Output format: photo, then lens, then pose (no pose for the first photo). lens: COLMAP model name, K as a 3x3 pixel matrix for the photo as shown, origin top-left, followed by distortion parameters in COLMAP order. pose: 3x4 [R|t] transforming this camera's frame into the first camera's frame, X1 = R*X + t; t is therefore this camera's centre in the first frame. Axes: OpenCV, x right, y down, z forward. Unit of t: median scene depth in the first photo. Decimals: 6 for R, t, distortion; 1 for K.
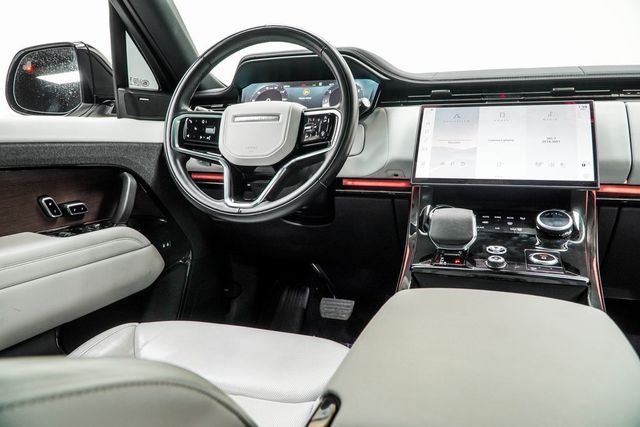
lens RADIAL K [[500.2, 0, 320.0], [0, 500.2, 213.5], [0, 0, 1]] dist [0.004713, -0.062545]
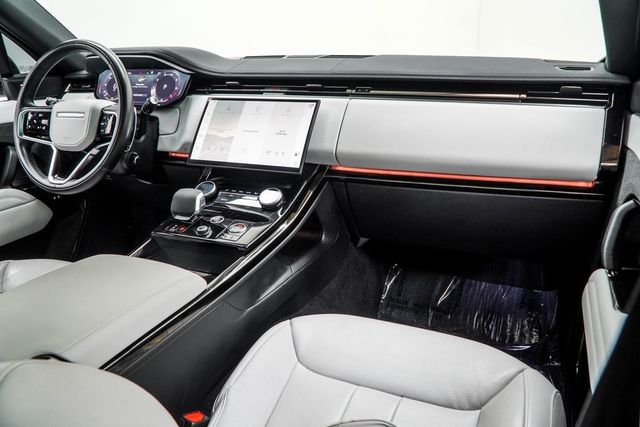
lens RADIAL K [[500.2, 0, 320.0], [0, 500.2, 213.5], [0, 0, 1]] dist [0.004713, -0.062545]
pose [[0.995651, 0.015124, -0.091922, 0.637952], [0.001039, 0.984870, 0.173292, -0.154806], [0.093153, -0.172634, 0.980571, -0.276239]]
